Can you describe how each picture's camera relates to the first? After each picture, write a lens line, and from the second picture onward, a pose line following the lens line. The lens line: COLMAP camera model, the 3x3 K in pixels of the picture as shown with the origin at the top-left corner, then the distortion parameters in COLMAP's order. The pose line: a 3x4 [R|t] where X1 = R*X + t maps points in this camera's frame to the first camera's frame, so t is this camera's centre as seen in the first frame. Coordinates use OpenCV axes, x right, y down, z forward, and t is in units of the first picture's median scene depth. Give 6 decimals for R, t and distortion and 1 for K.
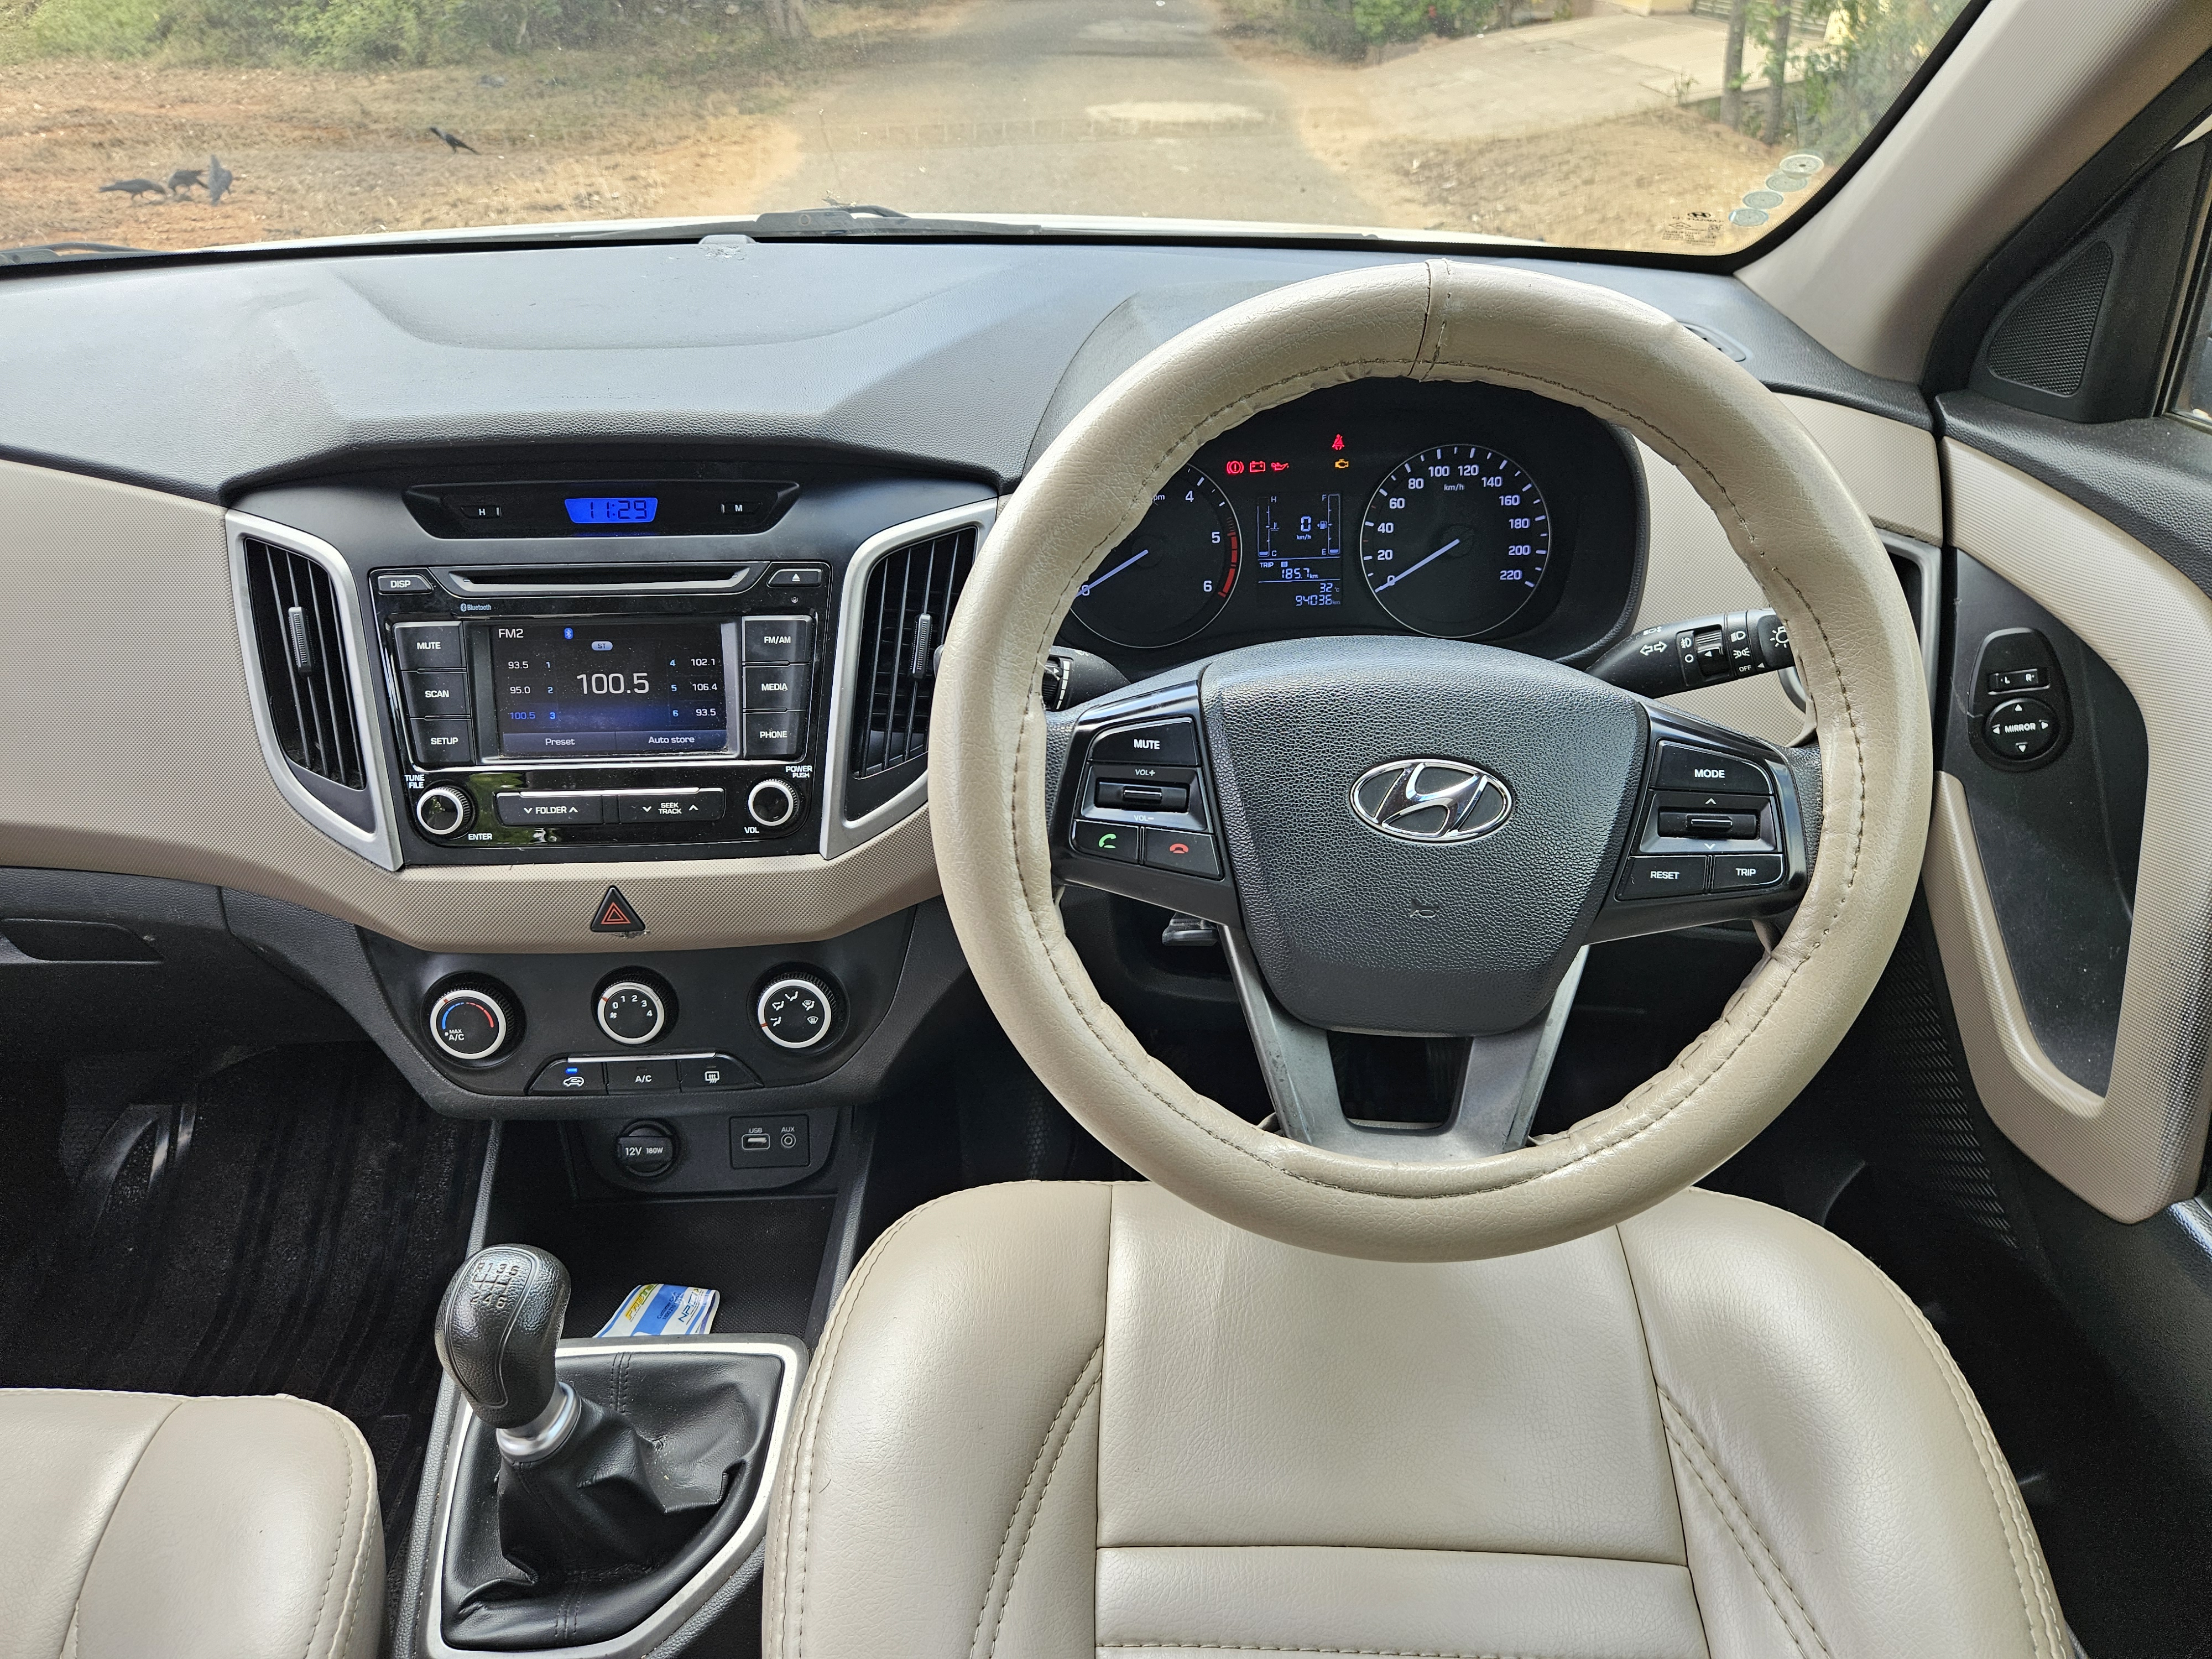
lens RADIAL K [[1535.3, 0, 1106.0], [0, 1535.3, 829.5], [0, 0, 1]] dist [0.059035, -0.053611]
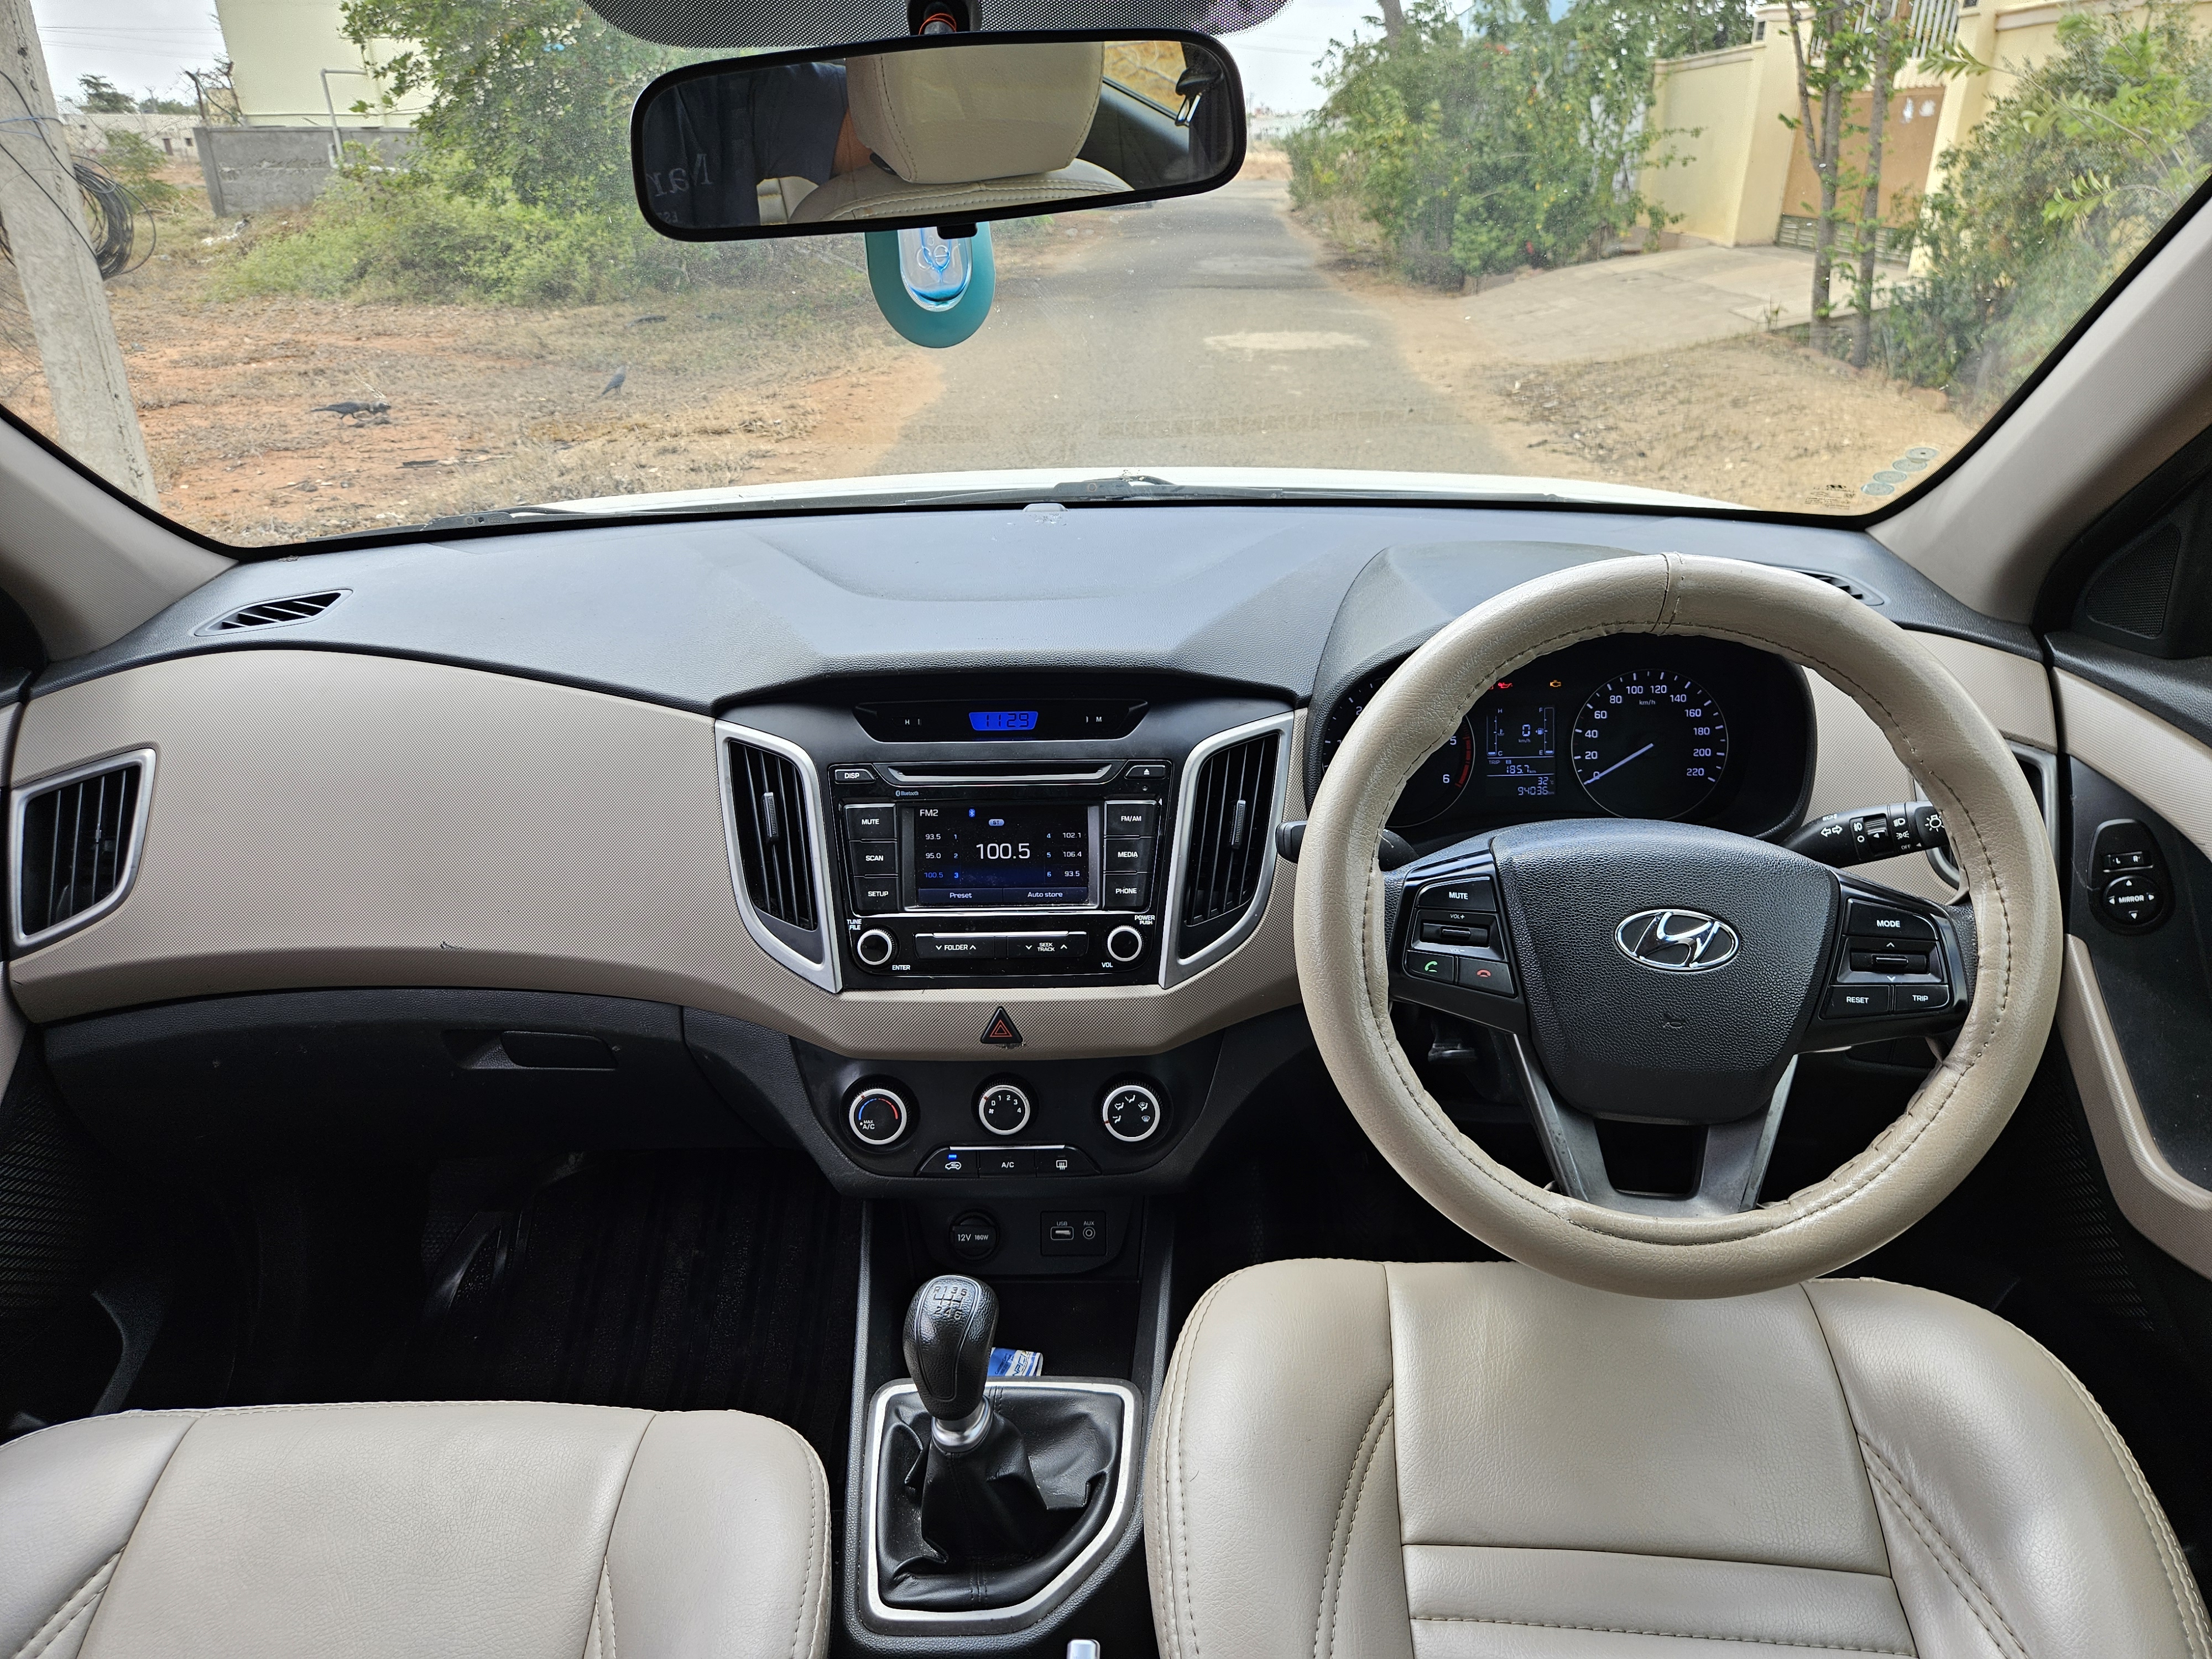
lens RADIAL K [[1543.3, 0, 1106.0], [0, 1543.3, 829.5], [0, 0, 1]] dist [0.065794, -0.059540]
pose [[0.998496, 0.008691, -0.054127, -0.161768], [-0.015090, 0.992785, -0.118953, 0.041279], [0.052703, 0.119591, 0.991423, -0.291136]]
